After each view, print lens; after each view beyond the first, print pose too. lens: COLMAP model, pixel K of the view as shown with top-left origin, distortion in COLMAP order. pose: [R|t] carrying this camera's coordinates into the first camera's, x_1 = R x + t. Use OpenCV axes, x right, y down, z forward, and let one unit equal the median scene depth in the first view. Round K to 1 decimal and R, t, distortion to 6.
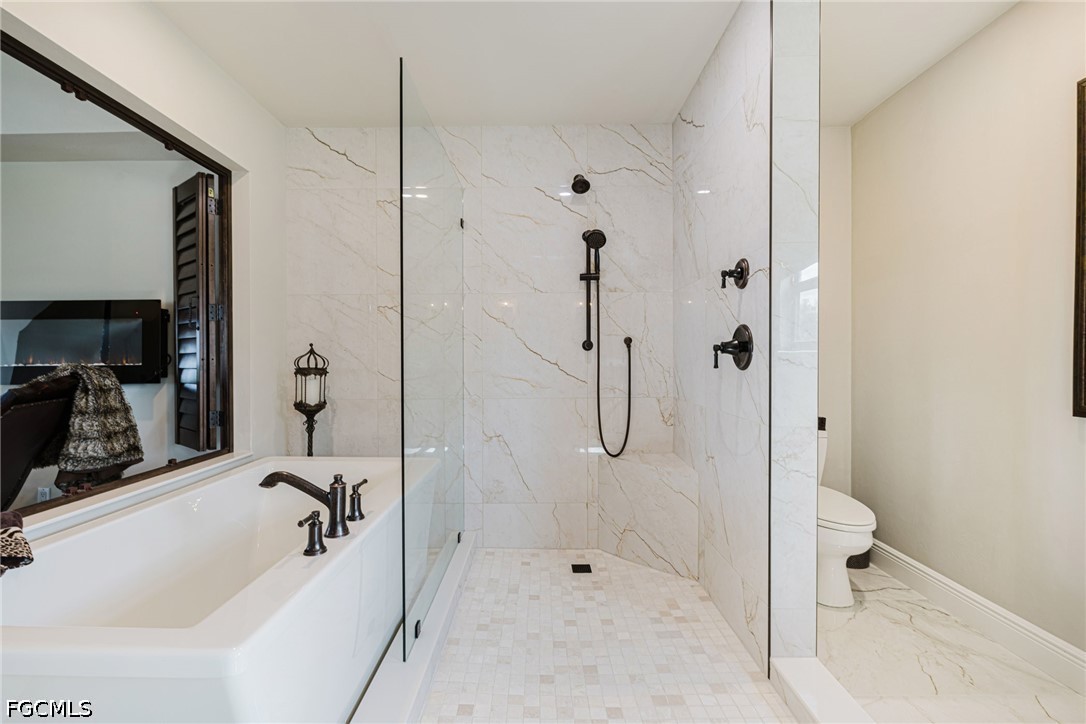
lens RADIAL K [[469.2, 0, 542.8], [0, 469.2, 361.2], [0, 0, 1]] dist [0.001681, -0.000074]
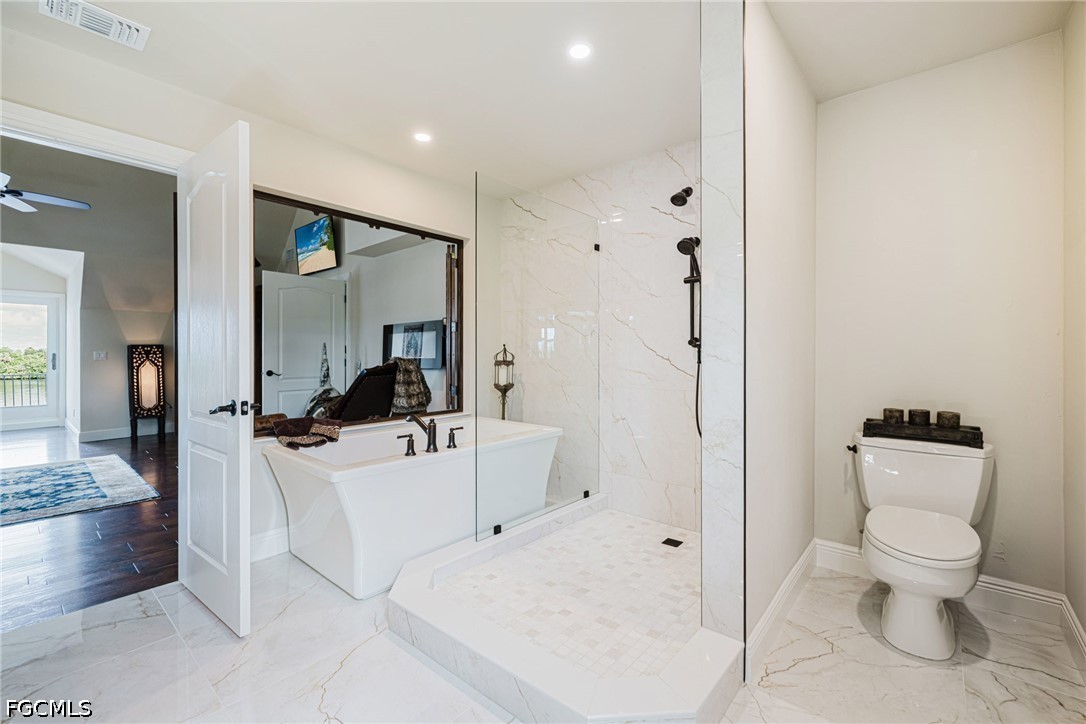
lens RADIAL K [[469.2, 0, 546.1], [0, 469.2, 352.7], [0, 0, 1]] dist [0.001681, -0.000074]
pose [[0.758939, -0.001430, -0.651160, 0.625987], [-0.005160, 0.999953, -0.008209, 0.000178], [0.651142, 0.009590, 0.758896, -0.052281]]
